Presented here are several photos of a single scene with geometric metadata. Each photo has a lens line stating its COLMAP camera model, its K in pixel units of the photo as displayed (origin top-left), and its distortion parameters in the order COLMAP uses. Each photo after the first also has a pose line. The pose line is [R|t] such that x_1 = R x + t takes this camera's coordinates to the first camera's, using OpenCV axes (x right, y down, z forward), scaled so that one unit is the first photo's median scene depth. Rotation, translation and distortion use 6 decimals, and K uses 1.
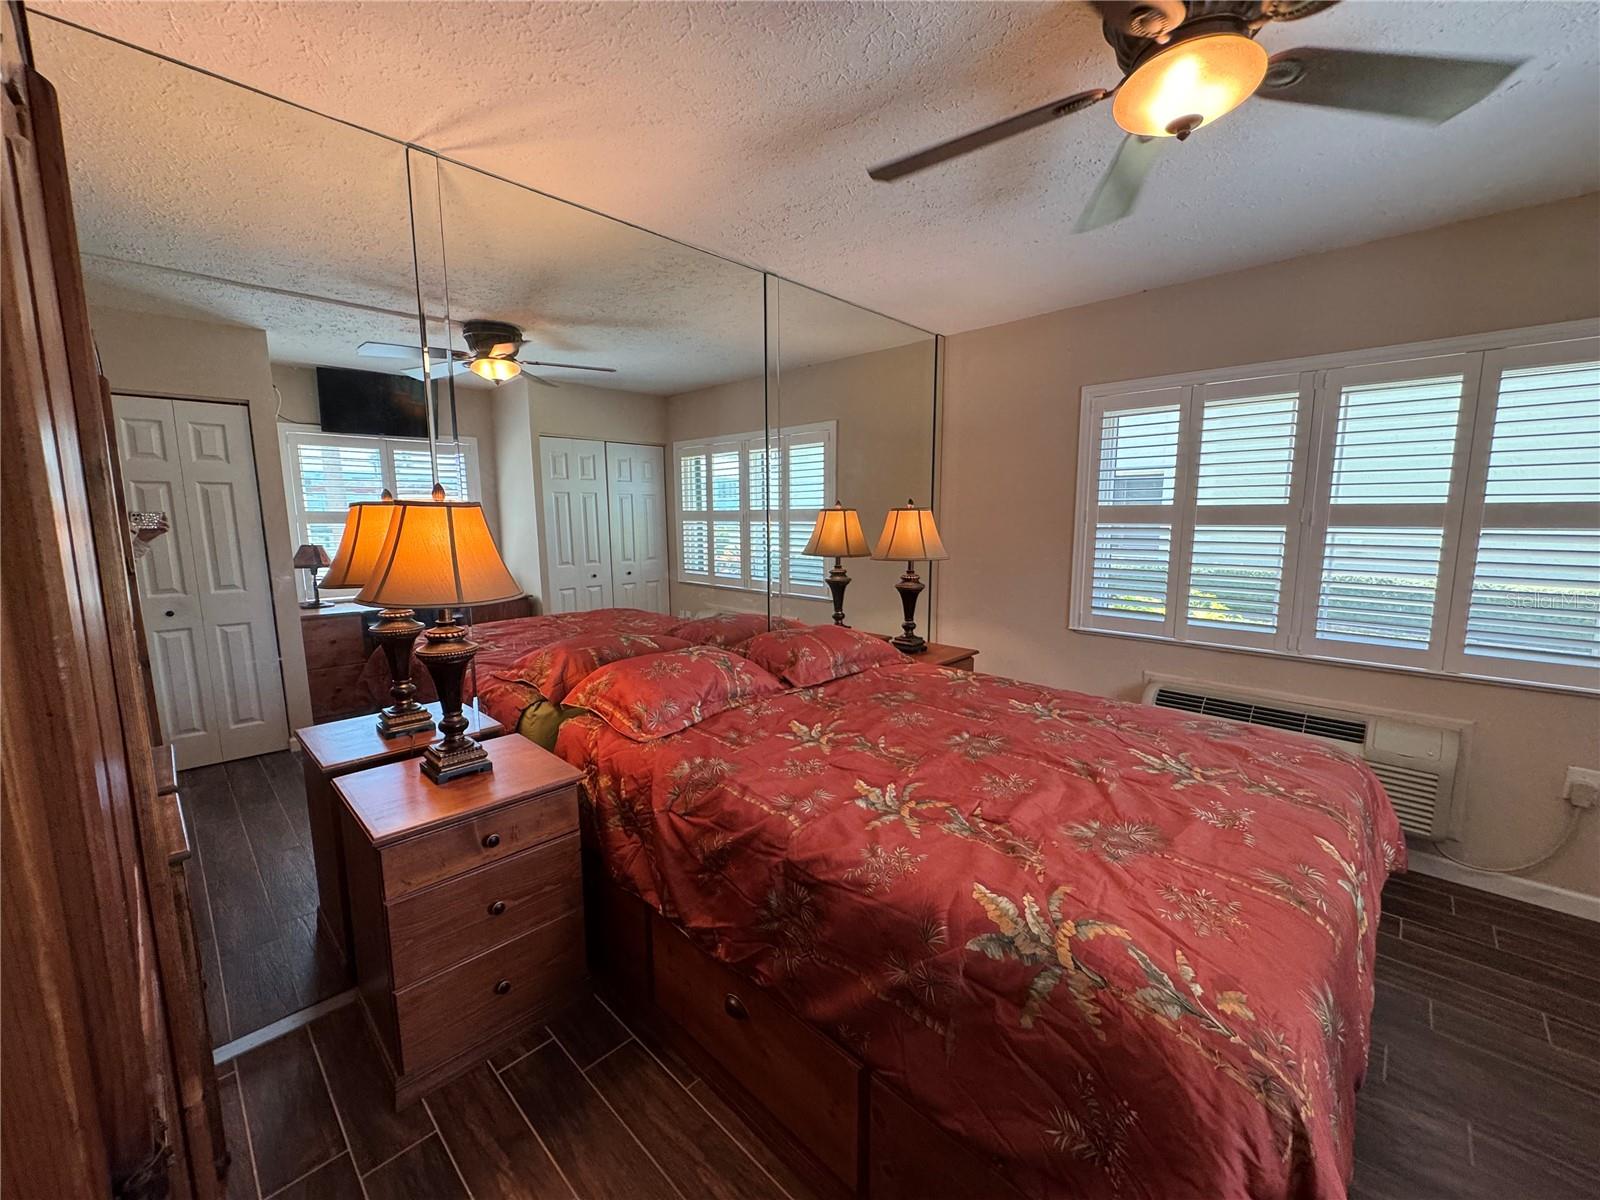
lens RADIAL K [[637.8, 0, 798.4], [0, 637.8, 598.6], [0, 0, 1]] dist [-0.001824, -0.000031]
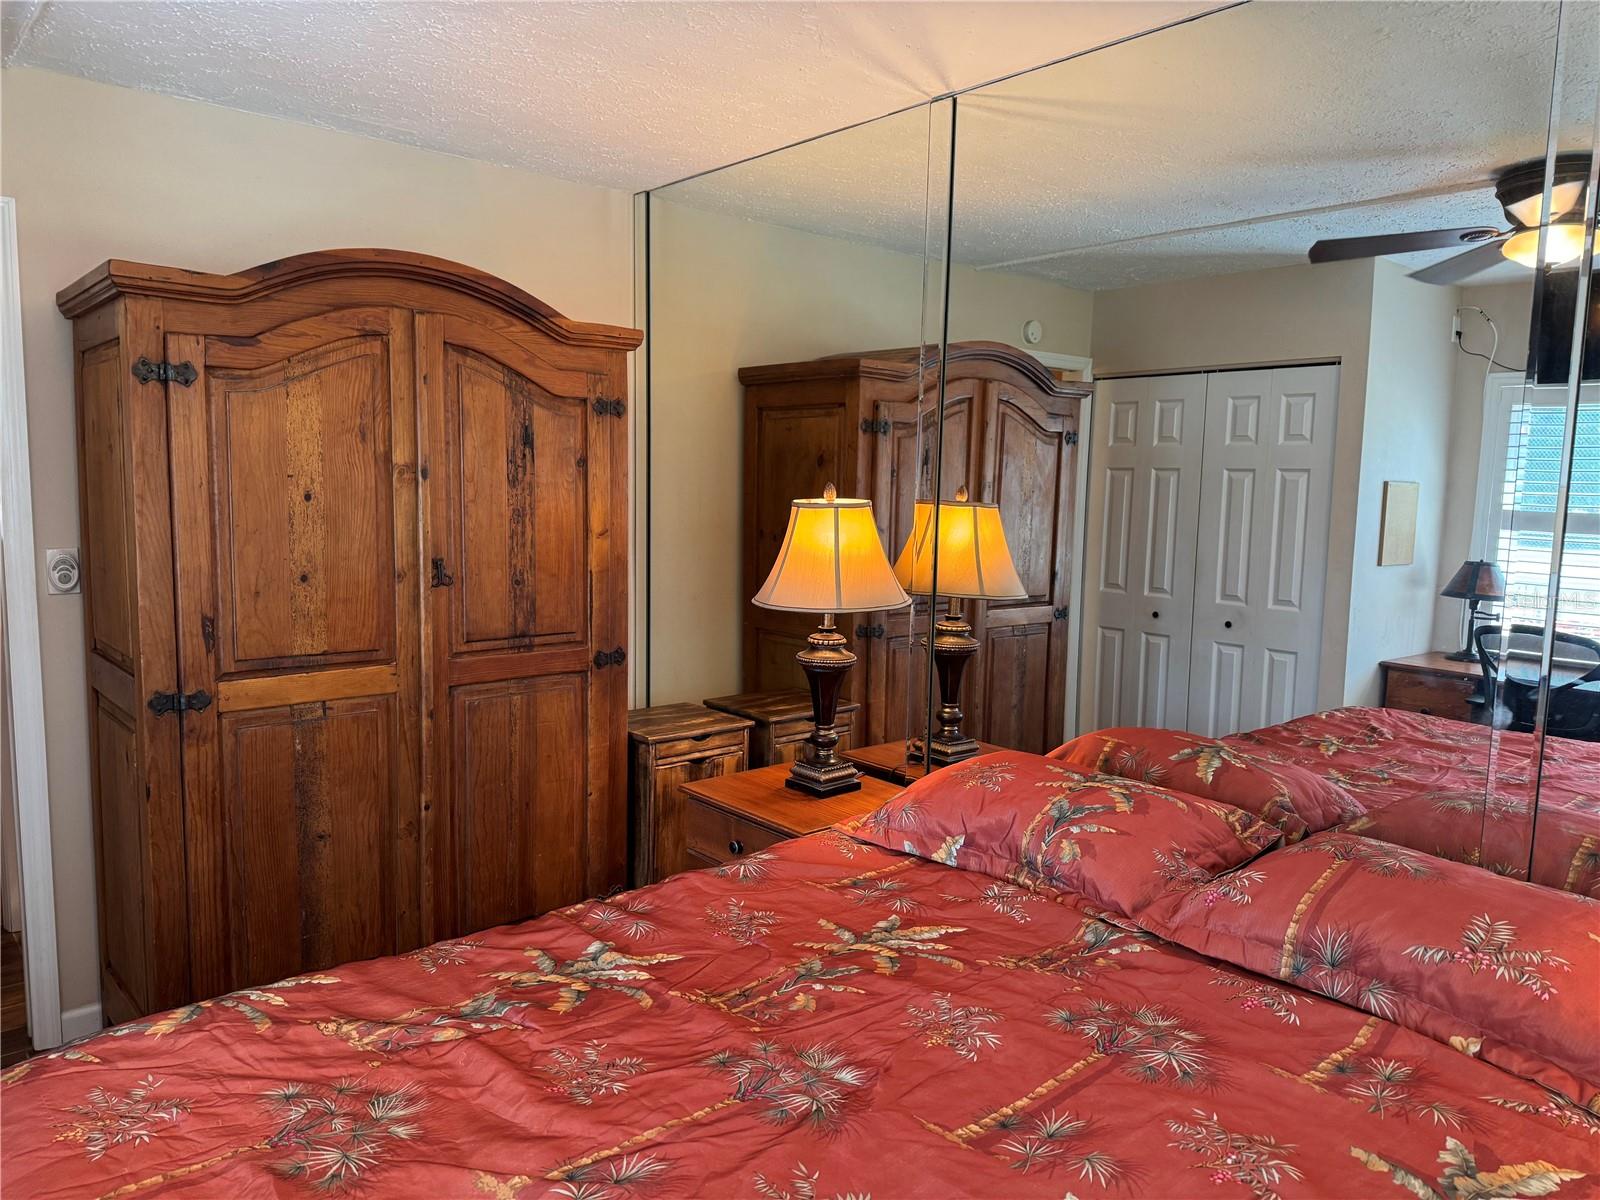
lens RADIAL K [[1108.9, 0, 806.6], [0, 1108.9, 599.4], [0, 0, 1]] dist [0.073995, -0.097405]
pose [[-0.083640, 0.108237, -0.990600, 1.079676], [-0.157402, 0.980169, 0.120387, -0.200247], [0.983986, 0.165992, -0.064945, 1.082133]]
